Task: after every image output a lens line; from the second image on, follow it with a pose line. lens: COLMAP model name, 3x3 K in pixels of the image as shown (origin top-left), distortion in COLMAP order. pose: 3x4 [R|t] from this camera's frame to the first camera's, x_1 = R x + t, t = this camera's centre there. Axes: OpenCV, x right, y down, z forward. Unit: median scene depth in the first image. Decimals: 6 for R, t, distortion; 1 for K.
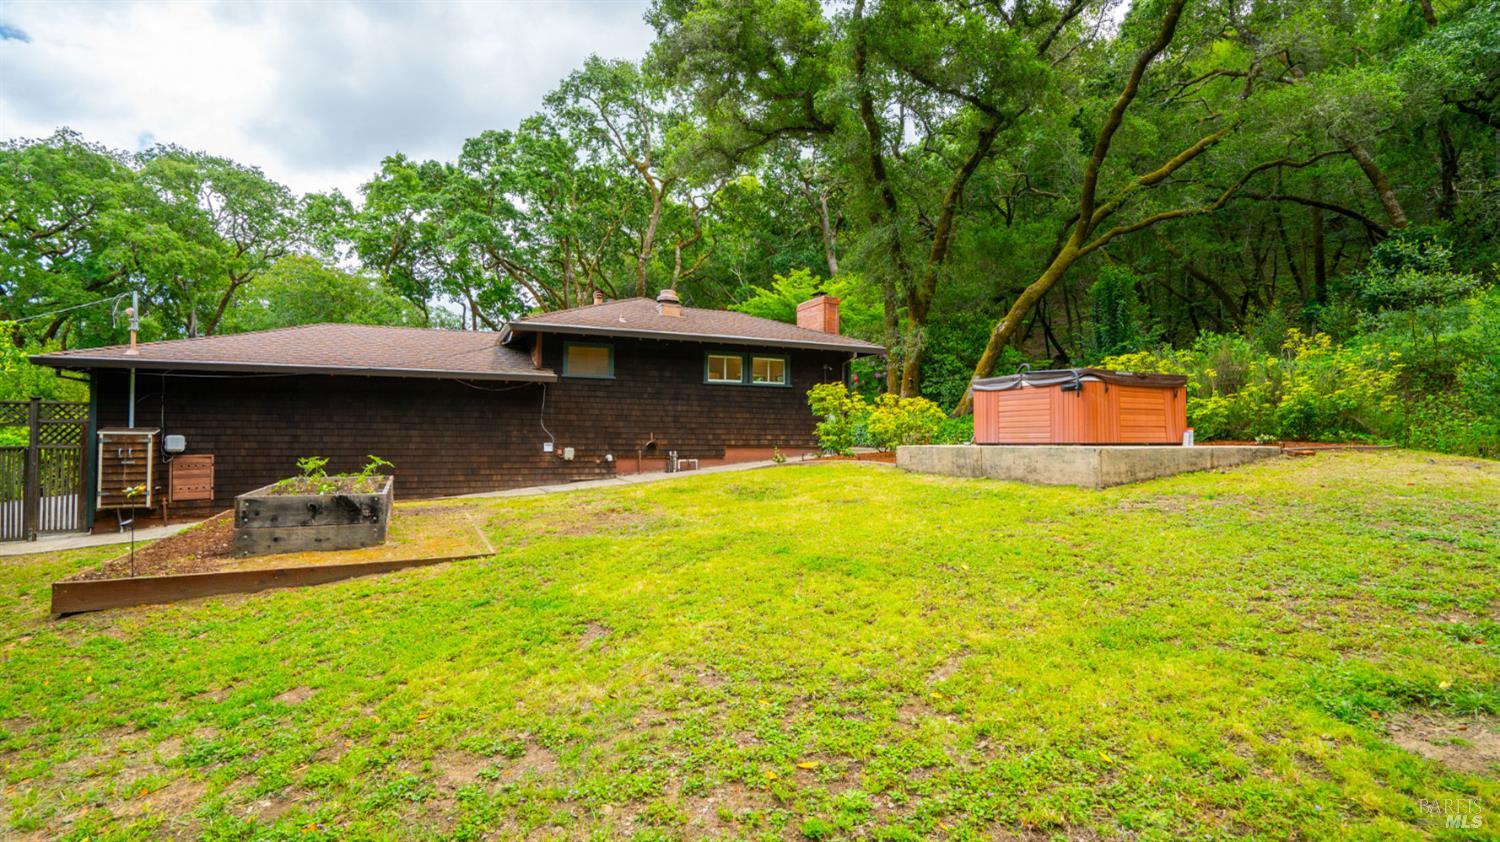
lens RADIAL K [[681.4, 0, 747.4], [0, 681.4, 409.2], [0, 0, 1]] dist [0.000779, 0.001561]
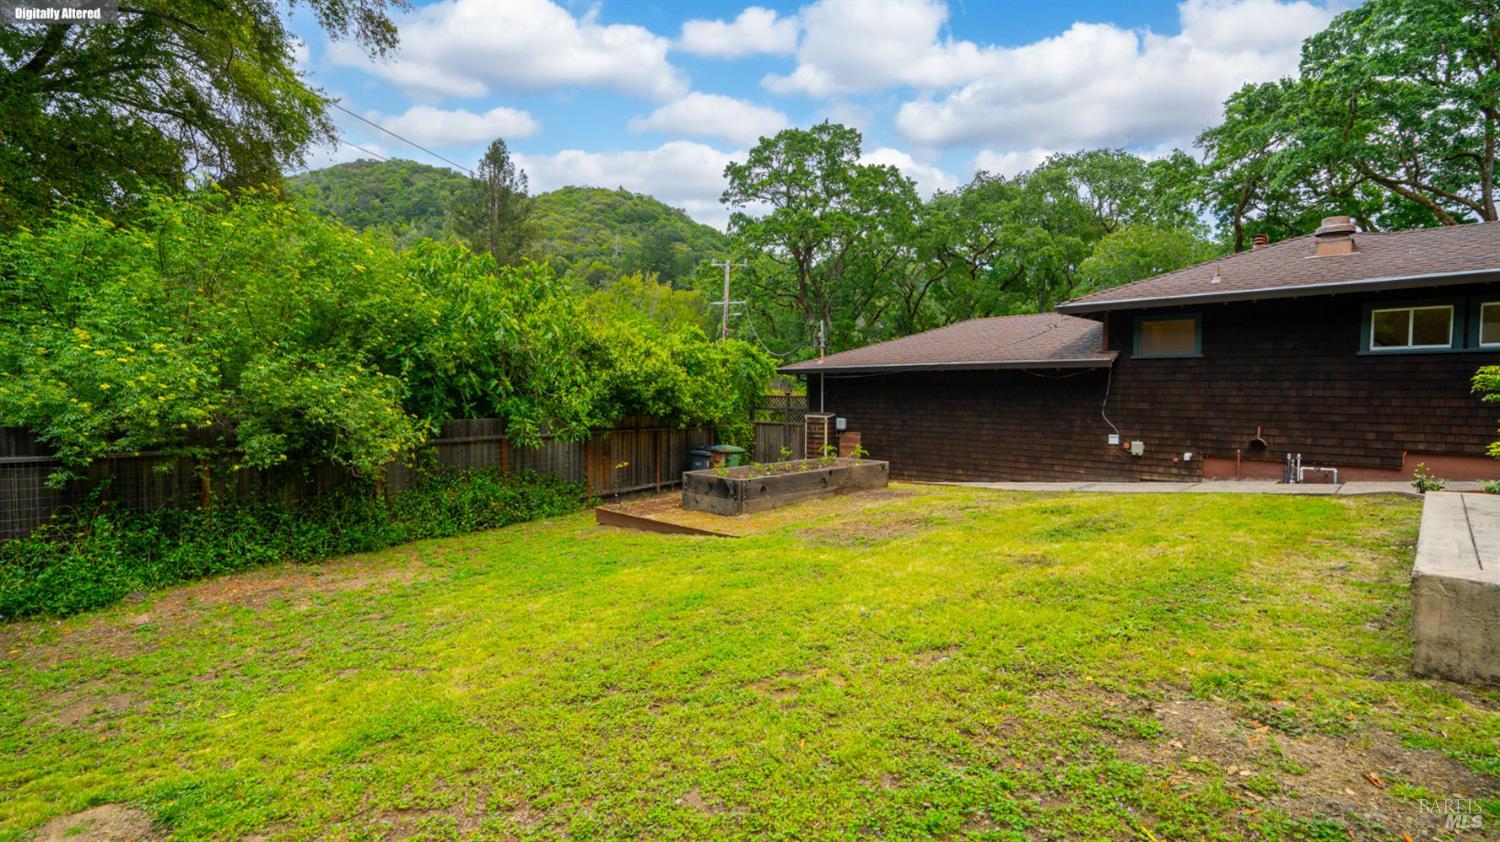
lens RADIAL K [[681.4, 0, 747.4], [0, 681.4, 409.2], [0, 0, 1]] dist [0.000779, 0.001561]
pose [[0.399240, 0.016785, -0.916693, 0.319965], [0.033776, 0.998884, 0.033000, -0.027992], [0.916224, -0.044137, 0.398228, 0.200401]]
